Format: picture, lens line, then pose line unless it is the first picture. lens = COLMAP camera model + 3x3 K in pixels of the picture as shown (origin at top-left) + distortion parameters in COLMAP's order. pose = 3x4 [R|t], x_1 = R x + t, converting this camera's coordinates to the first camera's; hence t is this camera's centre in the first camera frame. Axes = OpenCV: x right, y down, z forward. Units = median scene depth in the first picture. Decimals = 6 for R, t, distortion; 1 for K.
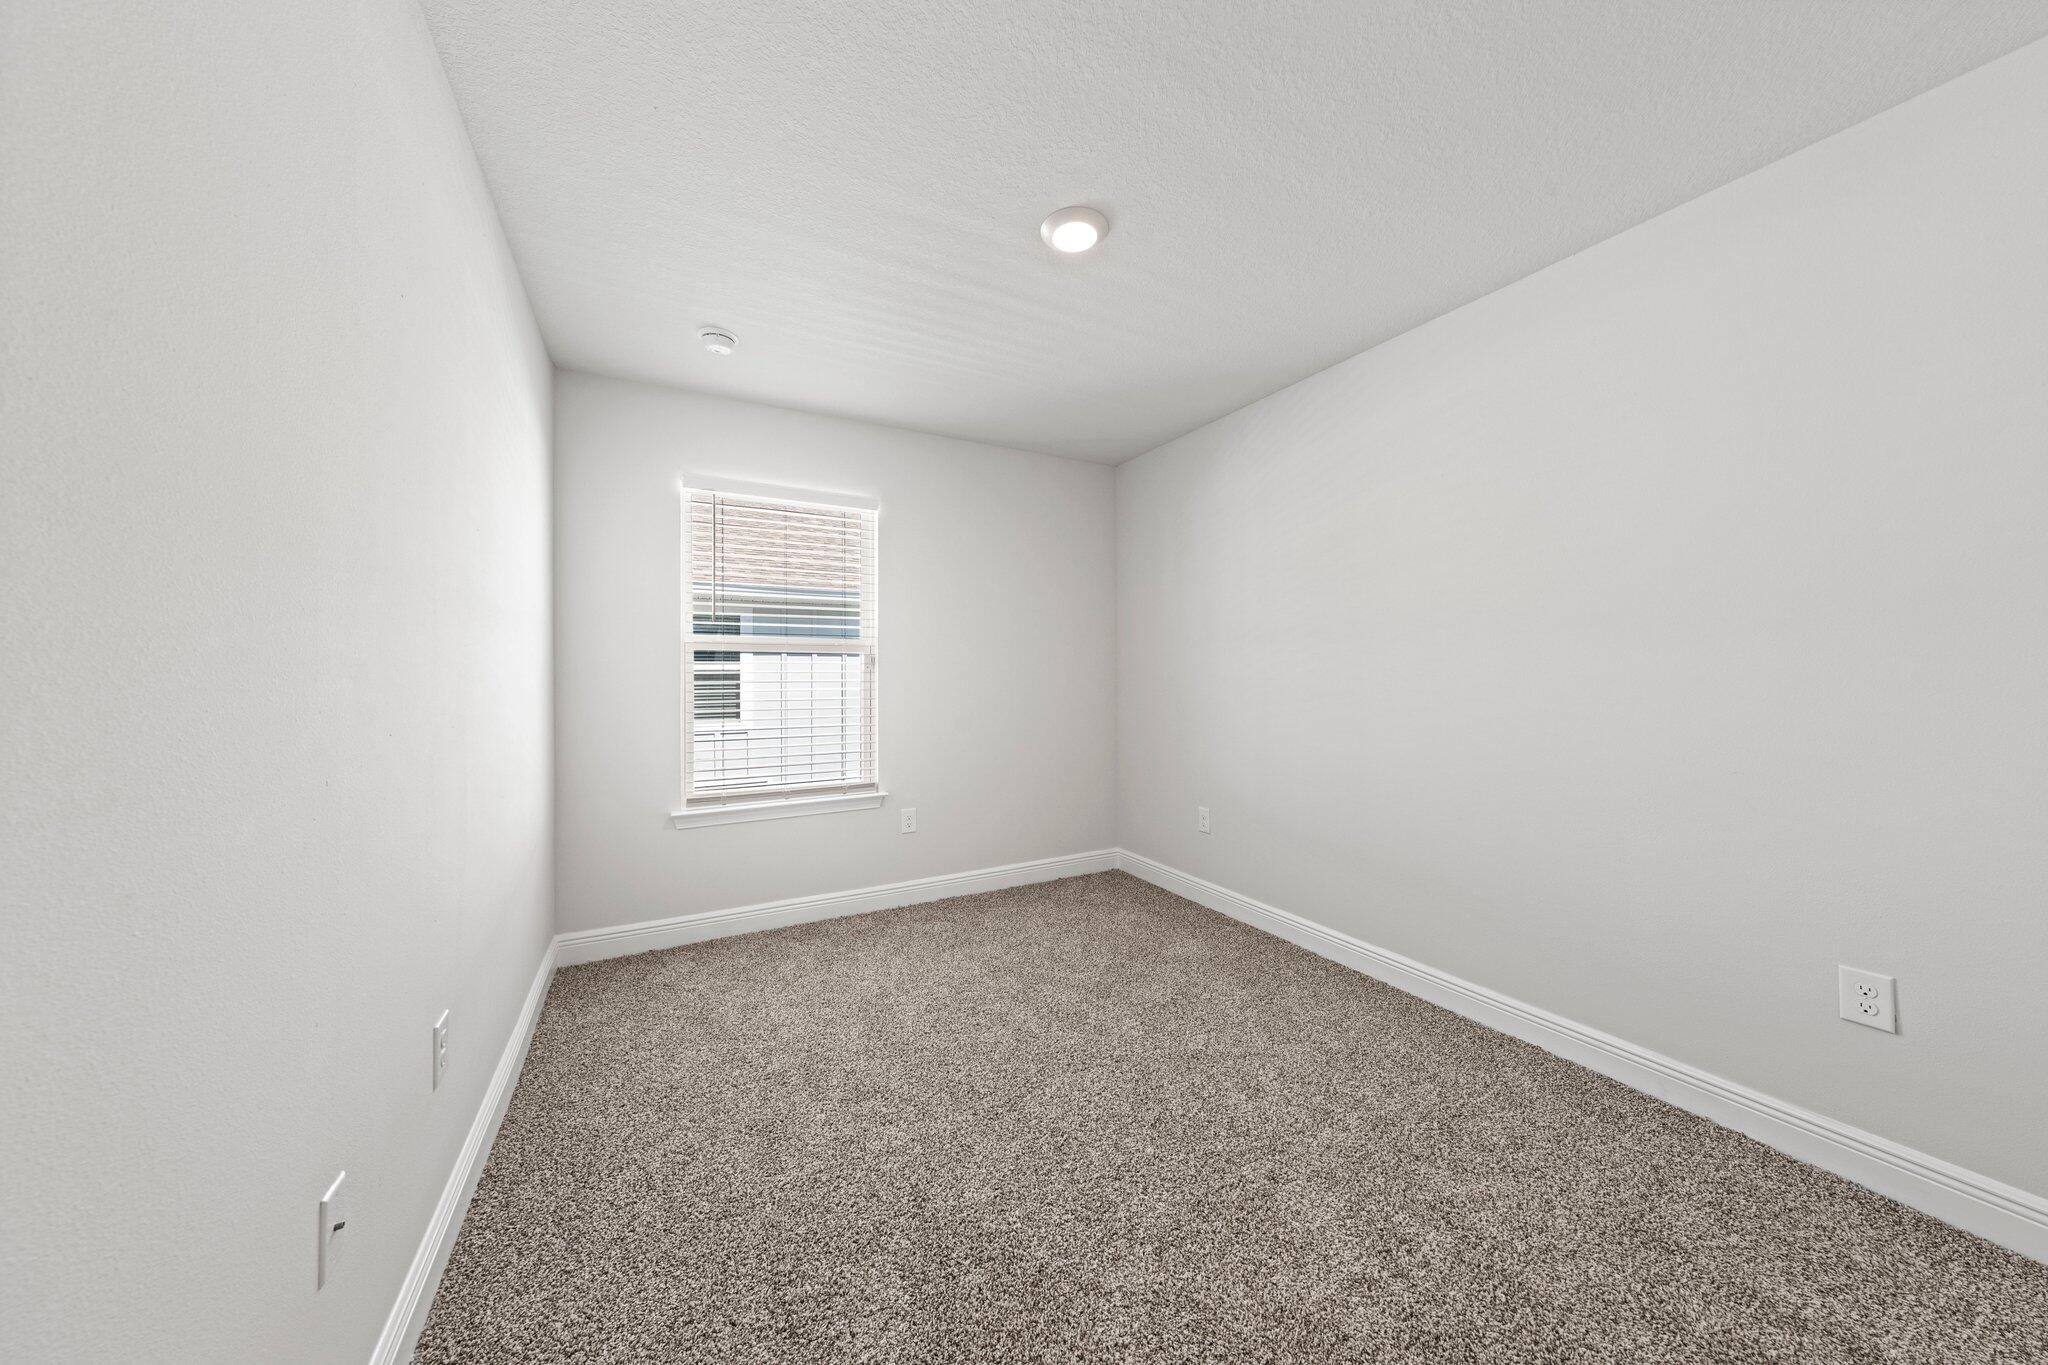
lens RADIAL K [[668.3, 0, 1029.0], [0, 668.3, 673.0], [0, 0, 1]] dist [0.000663, -0.000063]
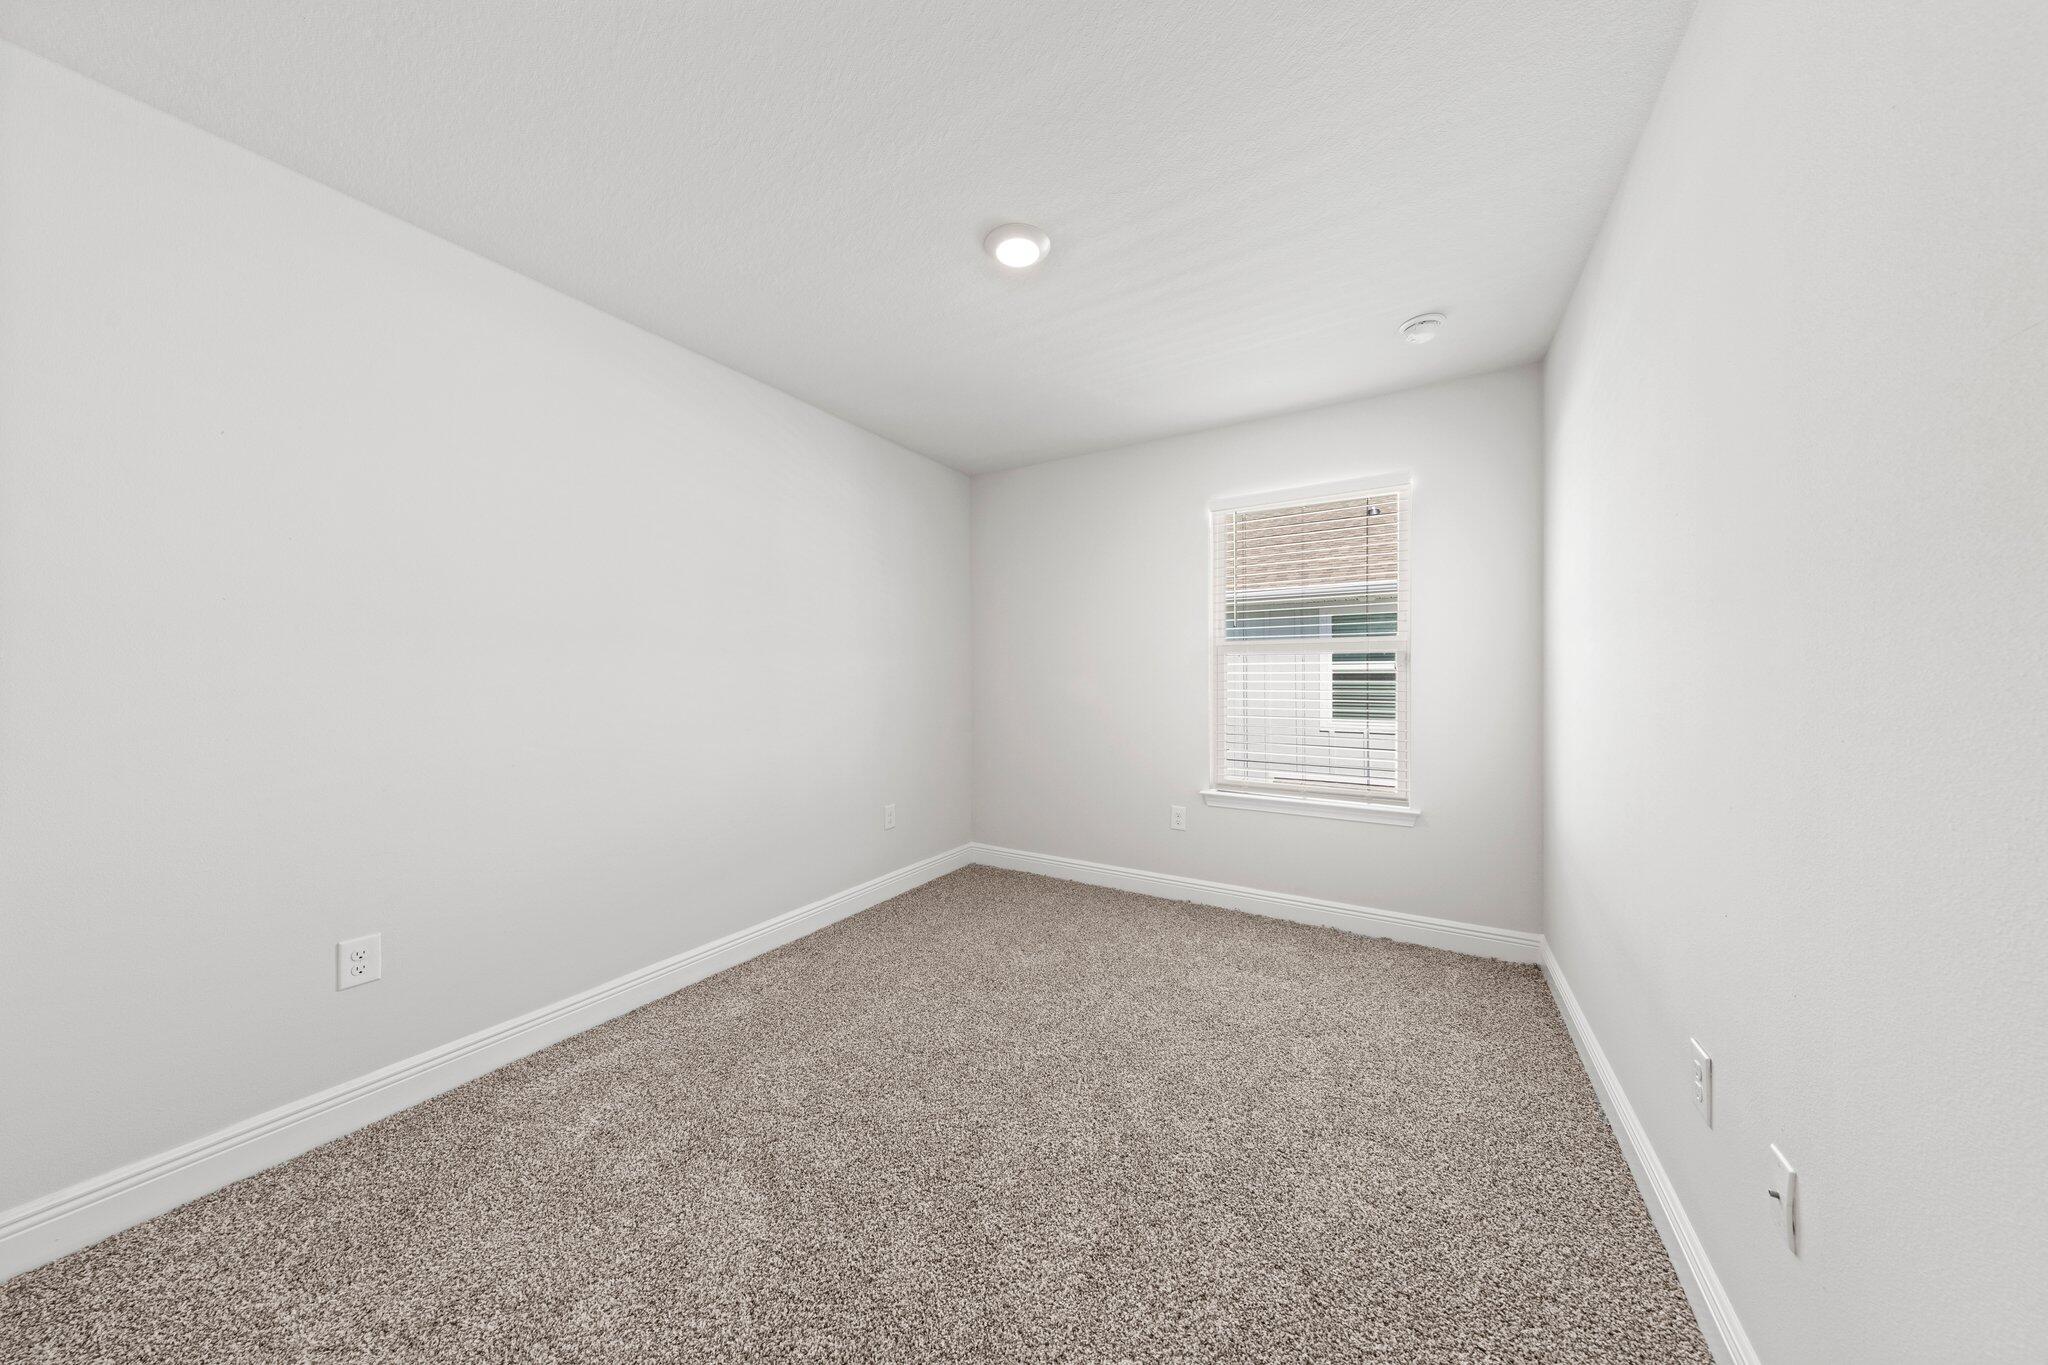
lens RADIAL K [[637.3, 0, 1024.0], [0, 637.3, 682.5], [0, 0, 1]] dist [-0.000420, -0.000001]
pose [[0.507675, 0.013919, -0.861436, 0.272687], [-0.001214, 0.999880, 0.015440, -0.000351], [0.861548, -0.006793, 0.507631, 0.153652]]
